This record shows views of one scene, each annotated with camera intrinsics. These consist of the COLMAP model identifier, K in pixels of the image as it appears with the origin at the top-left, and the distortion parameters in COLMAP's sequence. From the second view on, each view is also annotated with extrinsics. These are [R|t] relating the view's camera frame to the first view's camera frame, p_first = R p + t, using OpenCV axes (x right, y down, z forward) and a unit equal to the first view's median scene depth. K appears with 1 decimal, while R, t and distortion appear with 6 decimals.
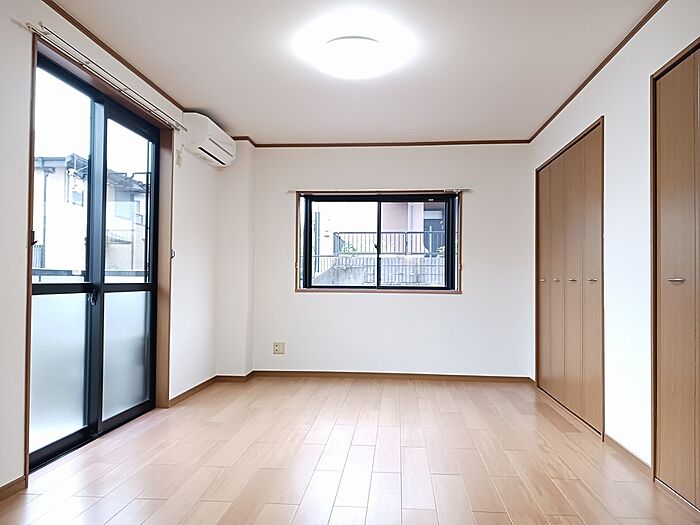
lens RADIAL K [[548.9, 0, 351.7], [0, 548.9, 266.5], [0, 0, 1]] dist [-0.015071, -0.004754]
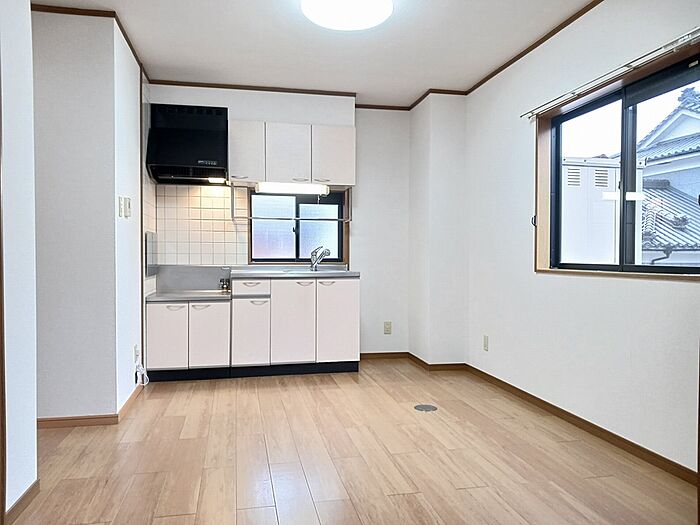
lens RADIAL K [[548.9, 0, 351.8], [0, 548.9, 263.5], [0, 0, 1]] dist [-0.015071, -0.004754]
pose [[-0.958372, -0.009802, -0.285353, 0.332271], [-0.002822, 0.999687, -0.024862, 0.056962], [0.285508, -0.023022, -0.958100, 1.718339]]
